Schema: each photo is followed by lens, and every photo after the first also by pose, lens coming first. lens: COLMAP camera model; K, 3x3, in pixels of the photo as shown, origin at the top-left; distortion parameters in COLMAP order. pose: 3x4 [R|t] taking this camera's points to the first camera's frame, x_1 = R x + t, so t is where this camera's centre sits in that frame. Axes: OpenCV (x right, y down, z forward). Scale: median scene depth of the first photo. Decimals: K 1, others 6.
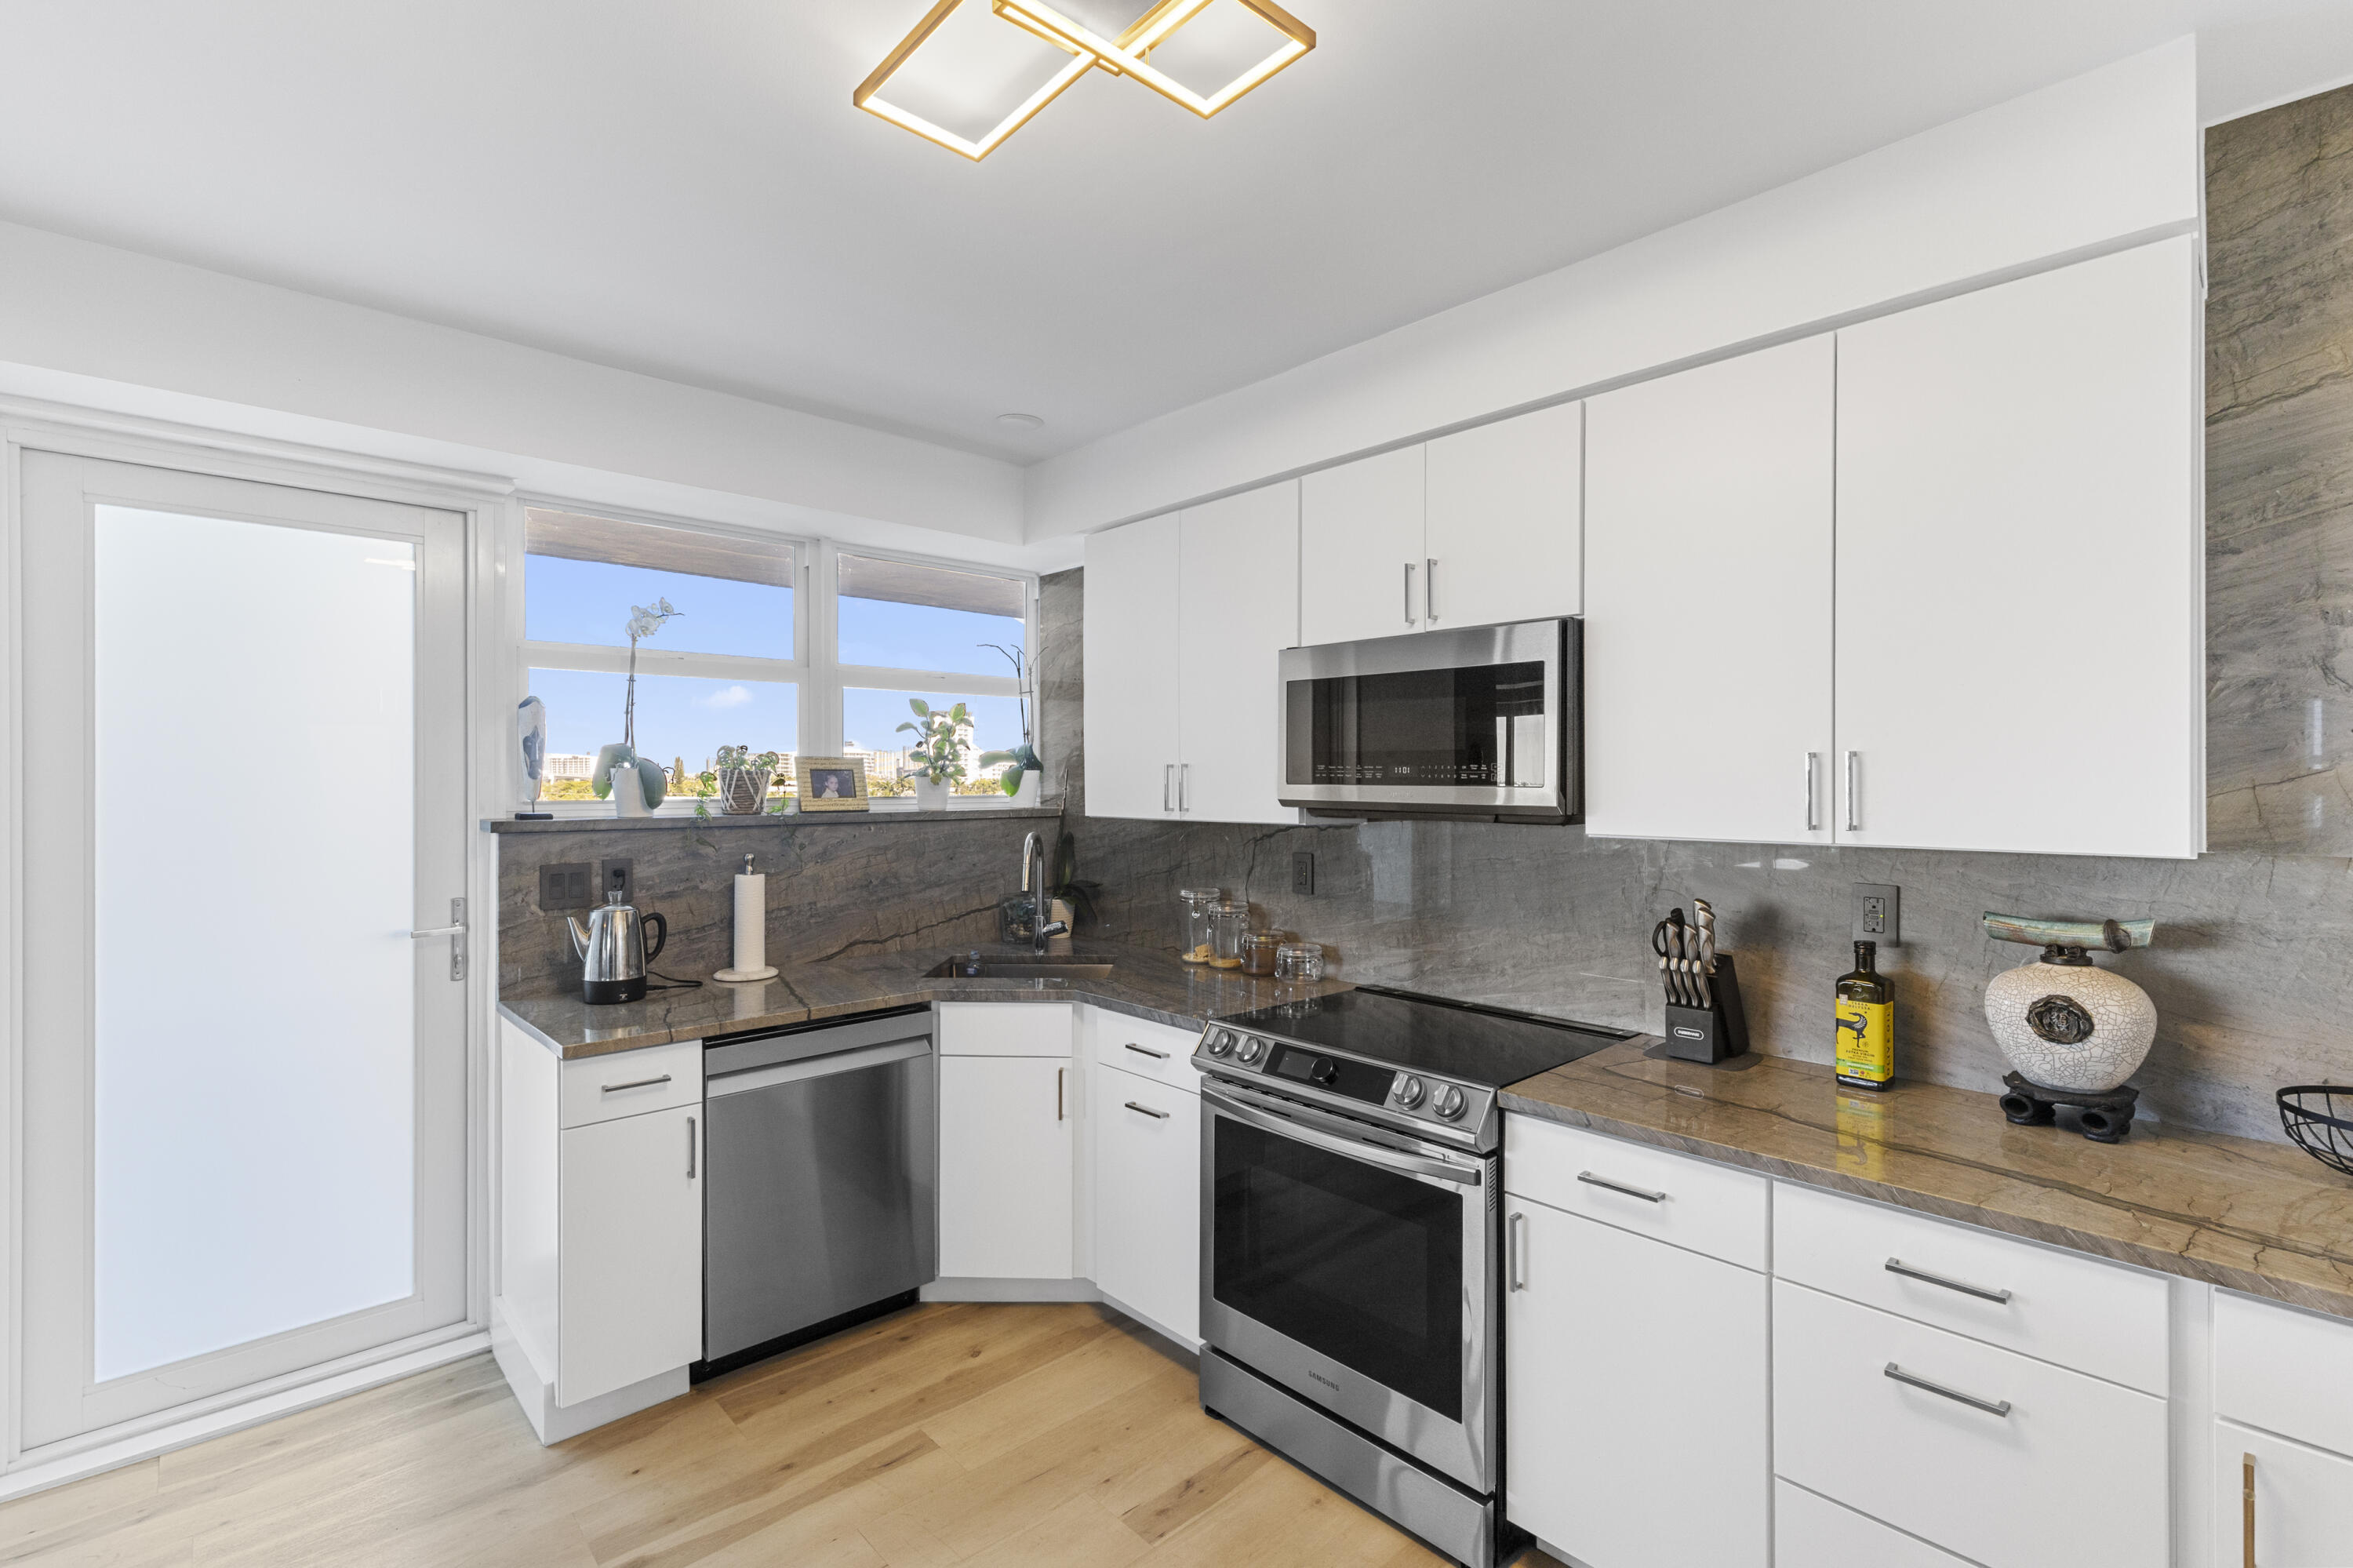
lens RADIAL K [[1056.7, 0, 1183.8], [0, 1056.7, 779.1], [0, 0, 1]] dist [0.008007, -0.003092]
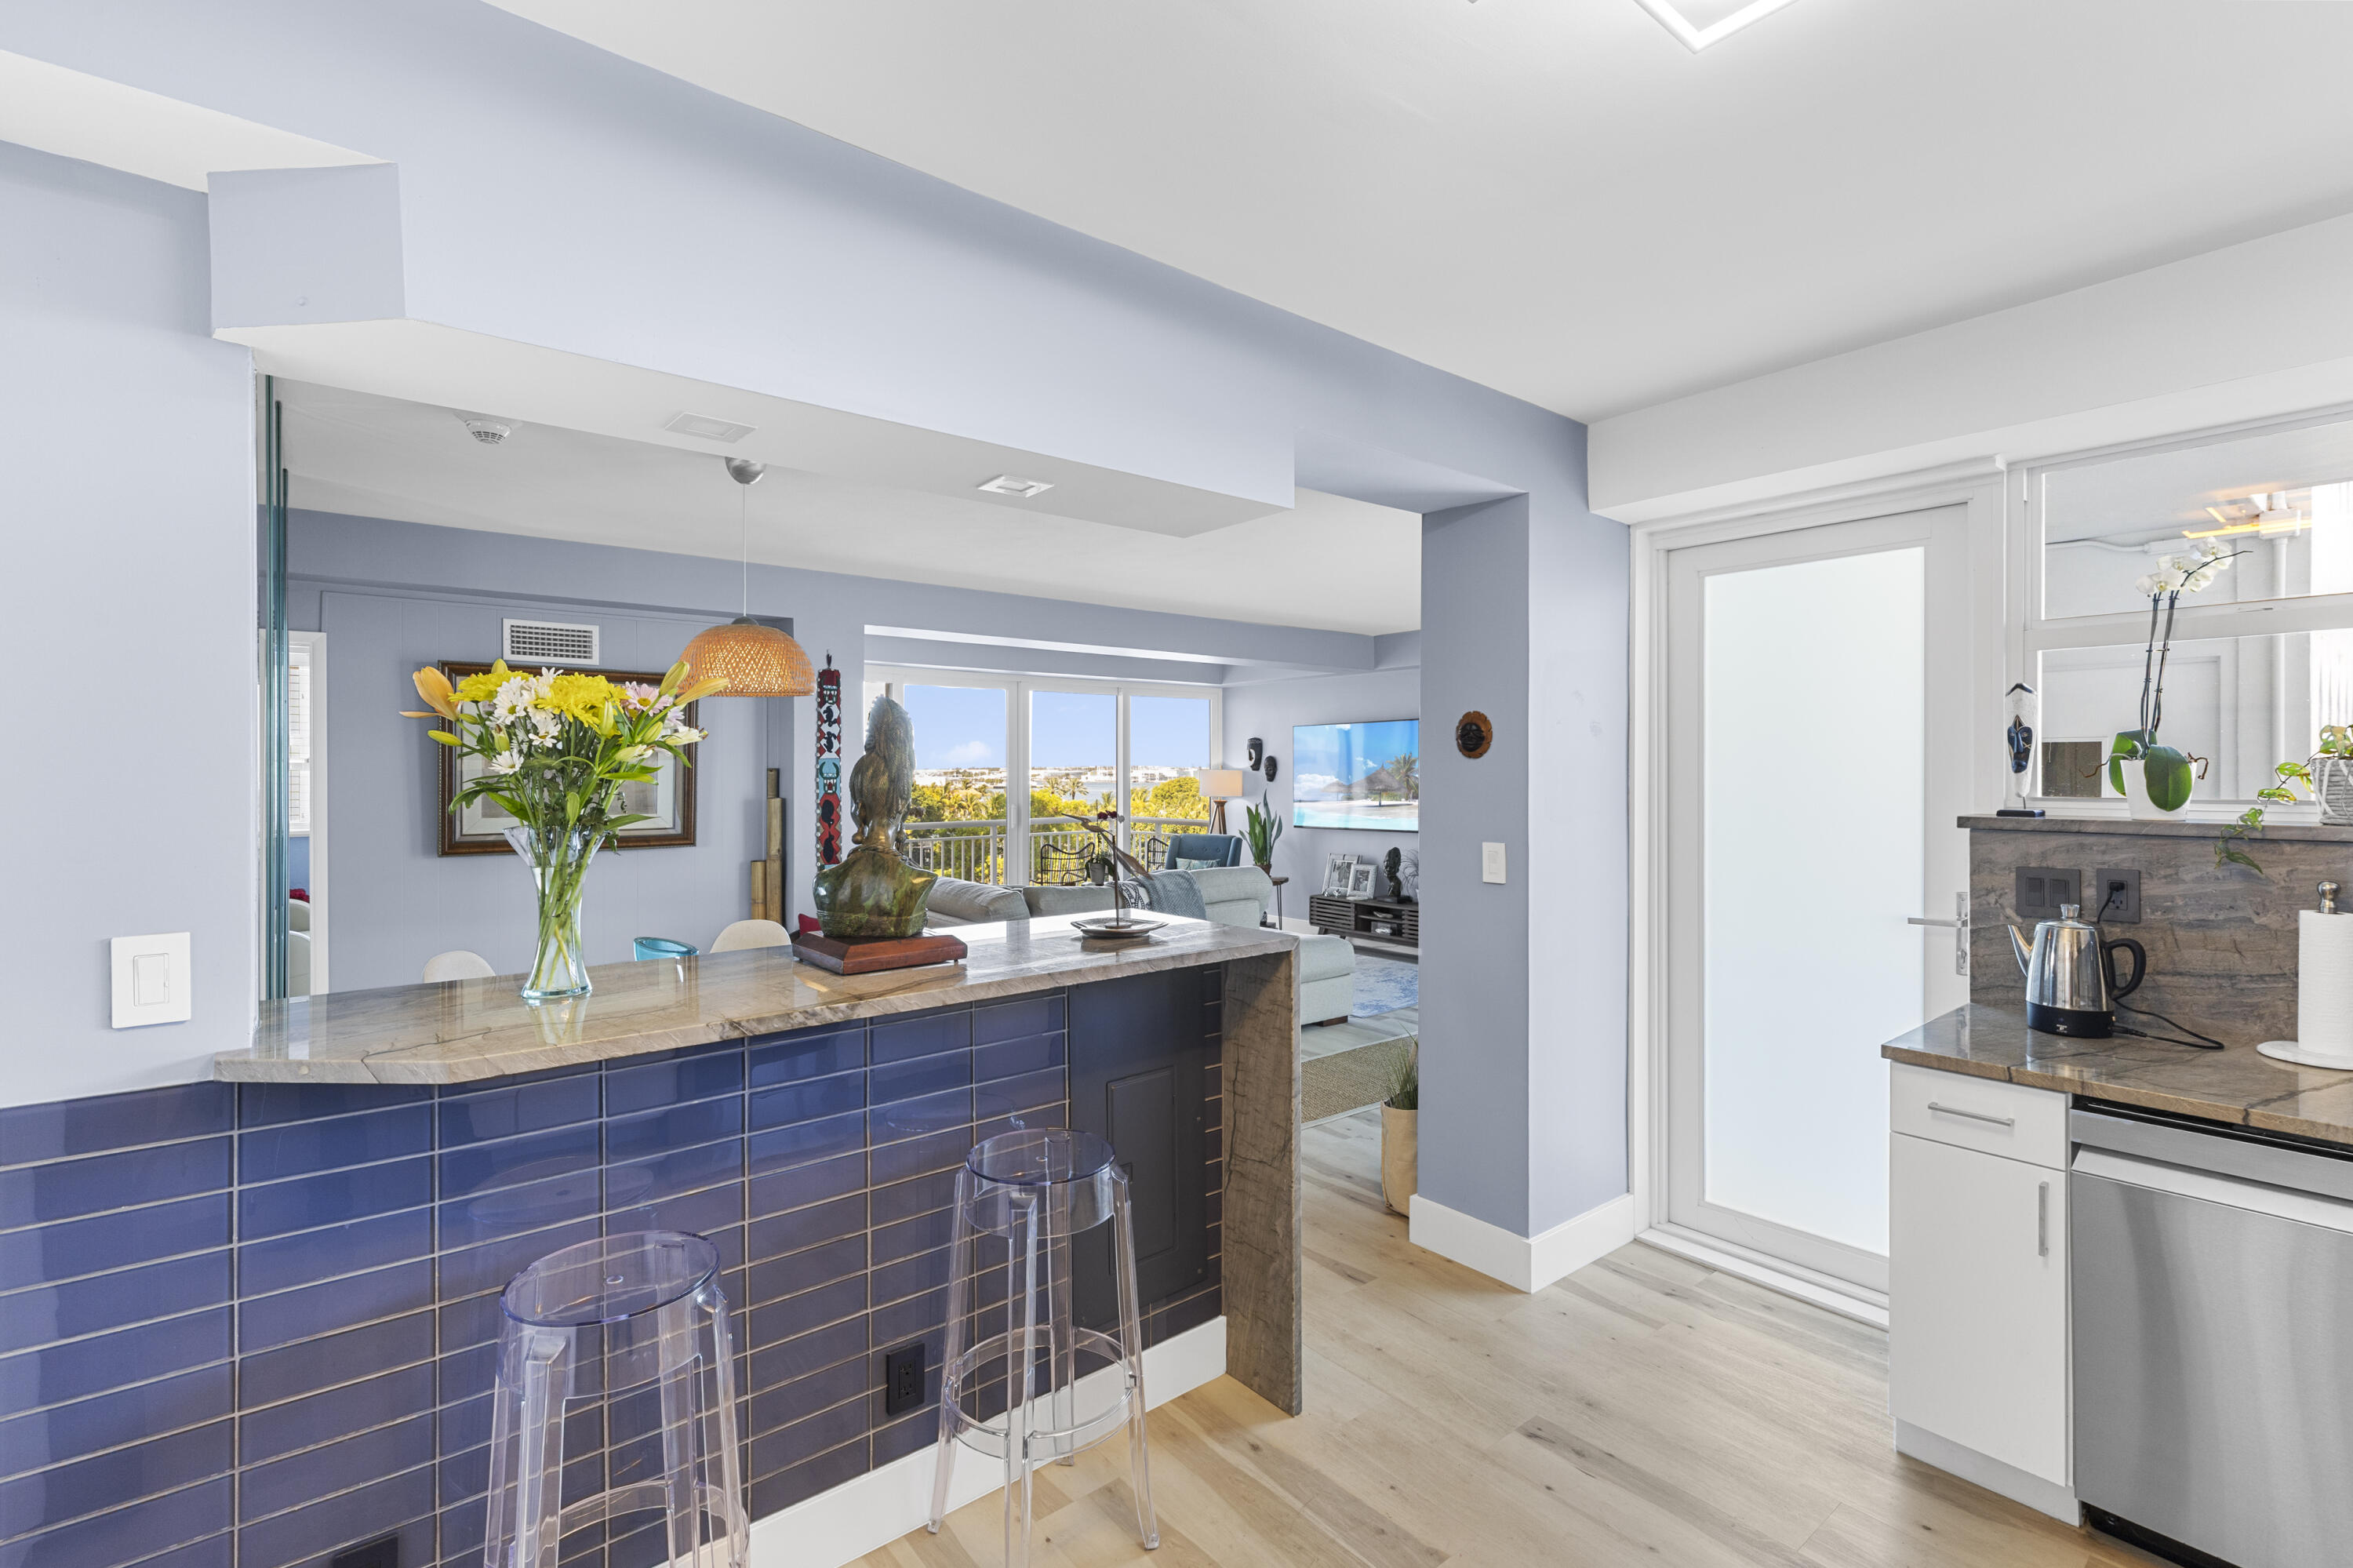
lens RADIAL K [[1056.7, 0, 1176.2], [0, 1056.7, 760.9], [0, 0, 1]] dist [0.008007, -0.003092]
pose [[-0.070012, -0.008254, -0.997512, 0.383826], [0.002096, 0.999962, -0.008422, -0.004399], [0.997544, -0.002680, -0.069993, 0.354801]]
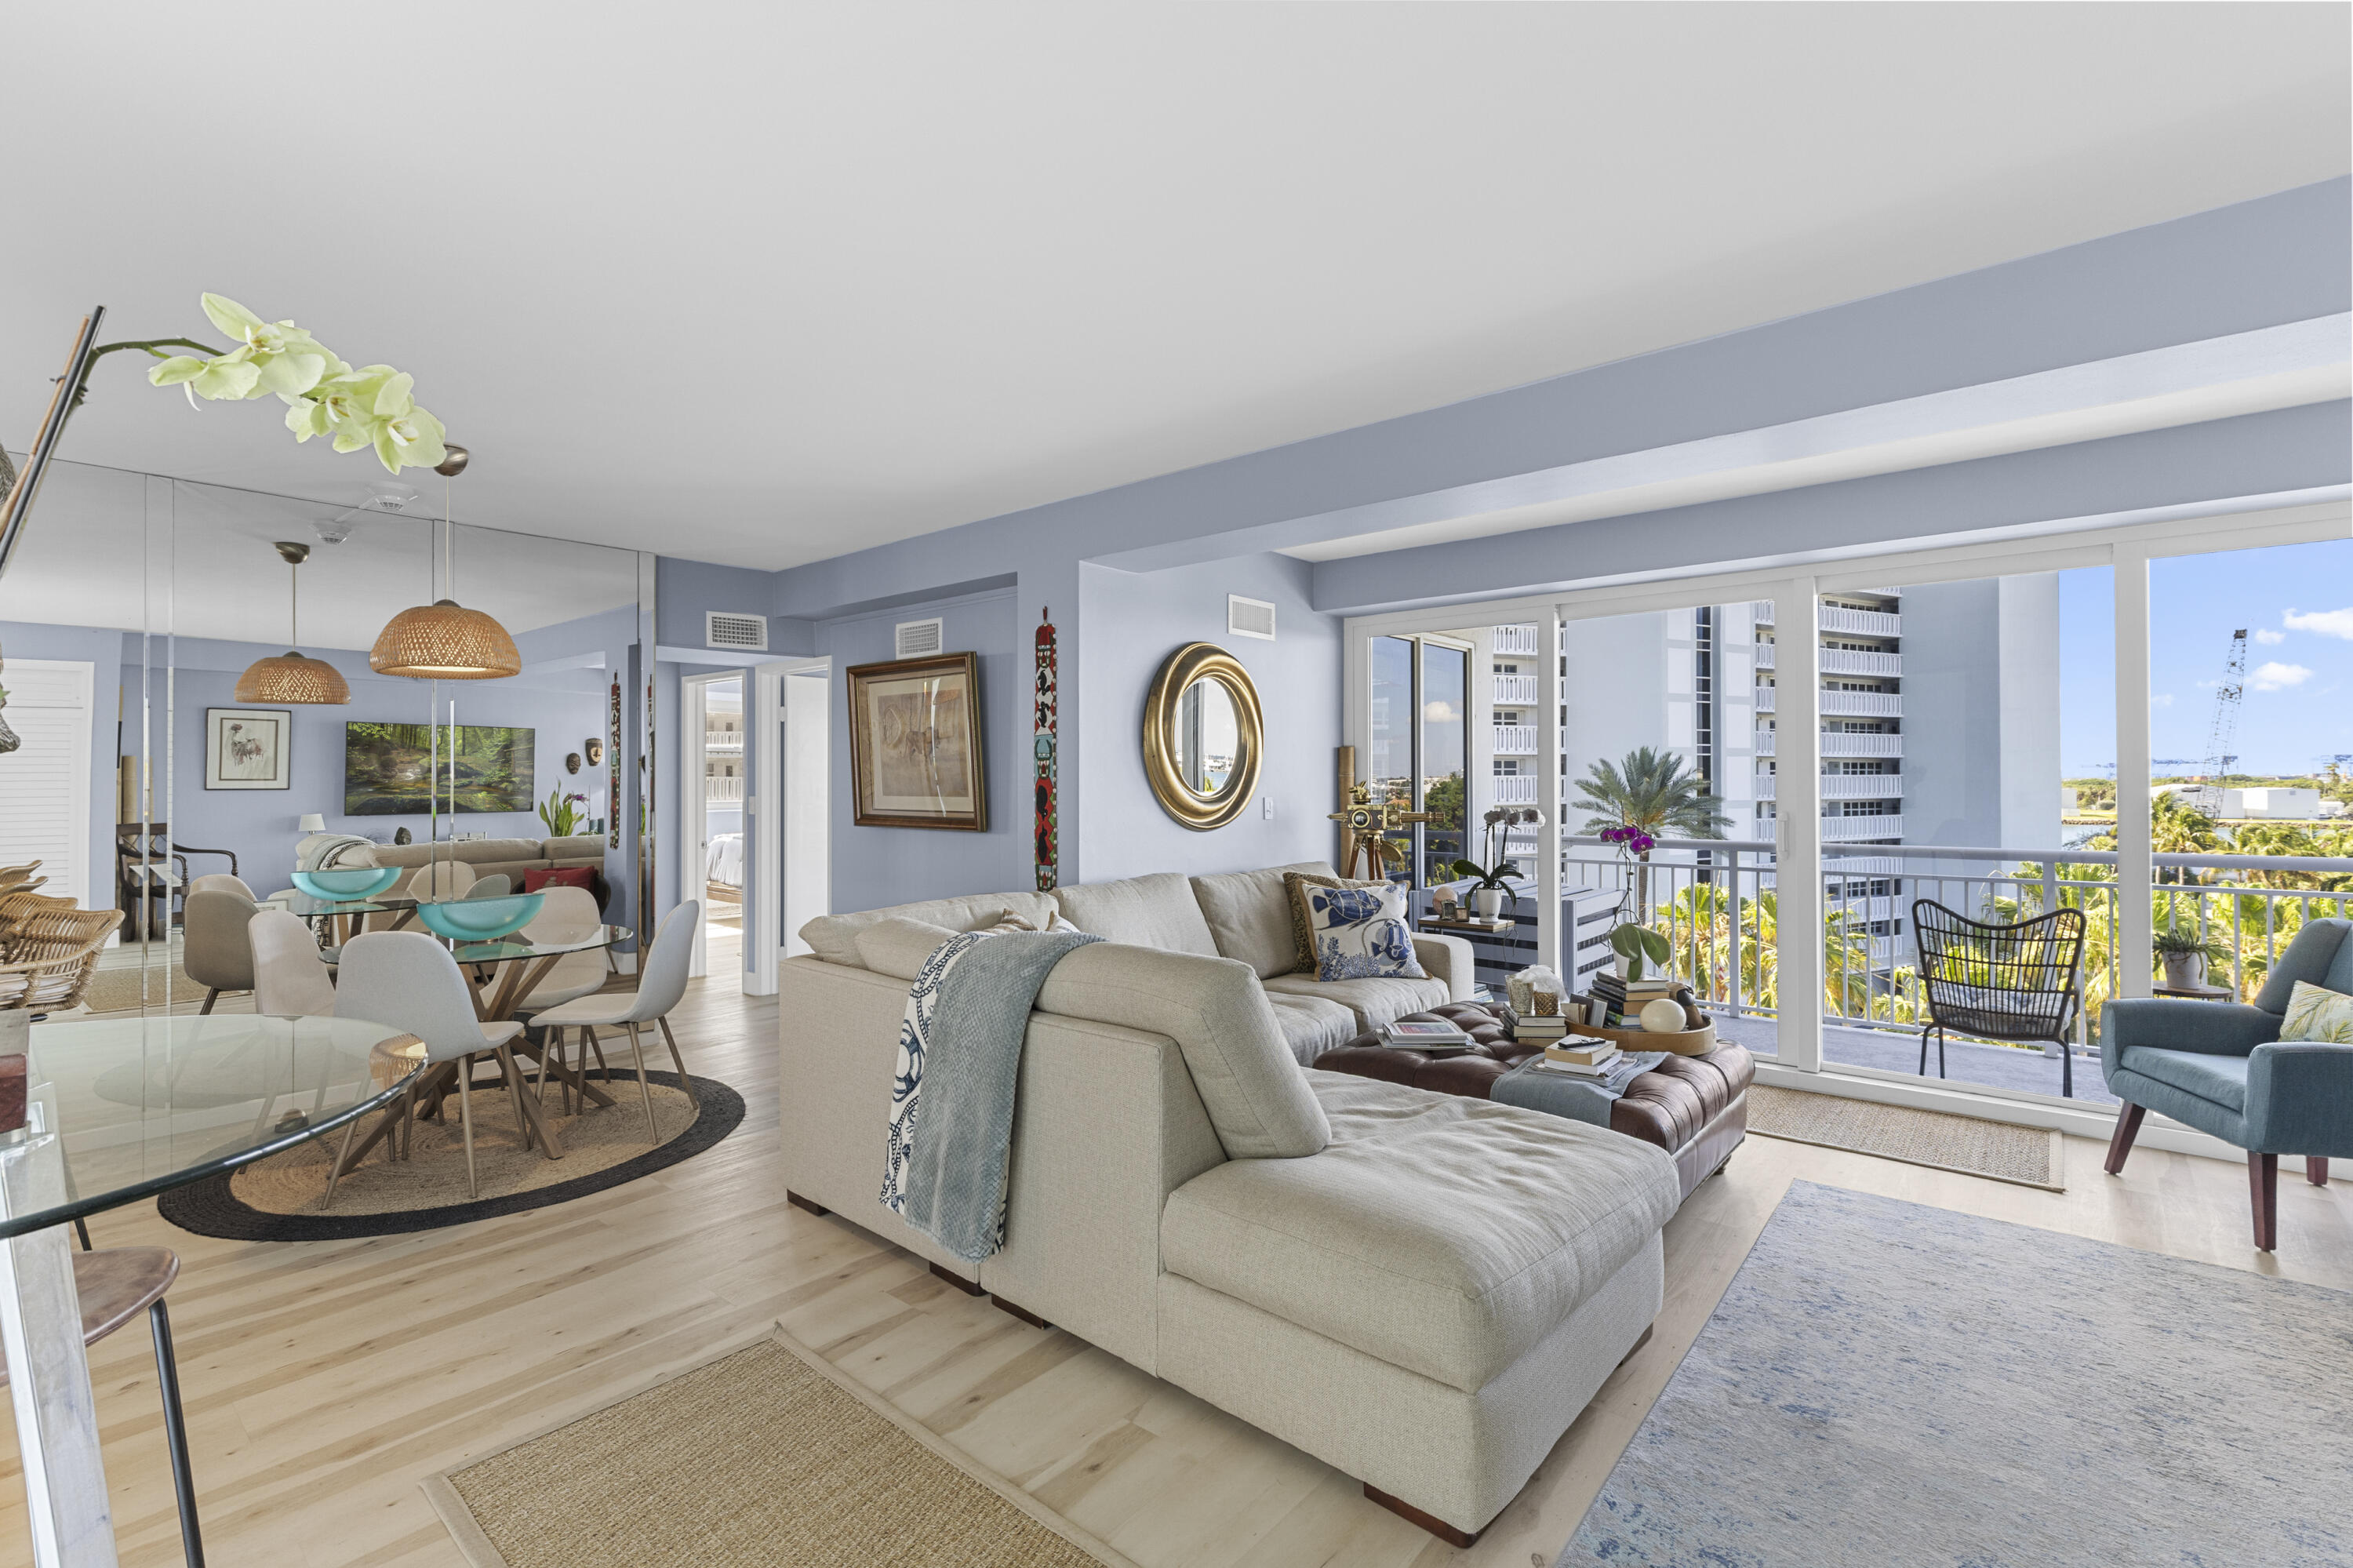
lens RADIAL K [[1056.7, 0, 1179.1], [0, 1056.7, 762.1], [0, 0, 1]] dist [0.008007, -0.003092]
pose [[-0.992959, 0.000512, -0.118455, -1.722877], [0.002518, 0.999856, -0.016785, 0.045684], [0.118429, -0.016966, -0.992818, 1.256998]]
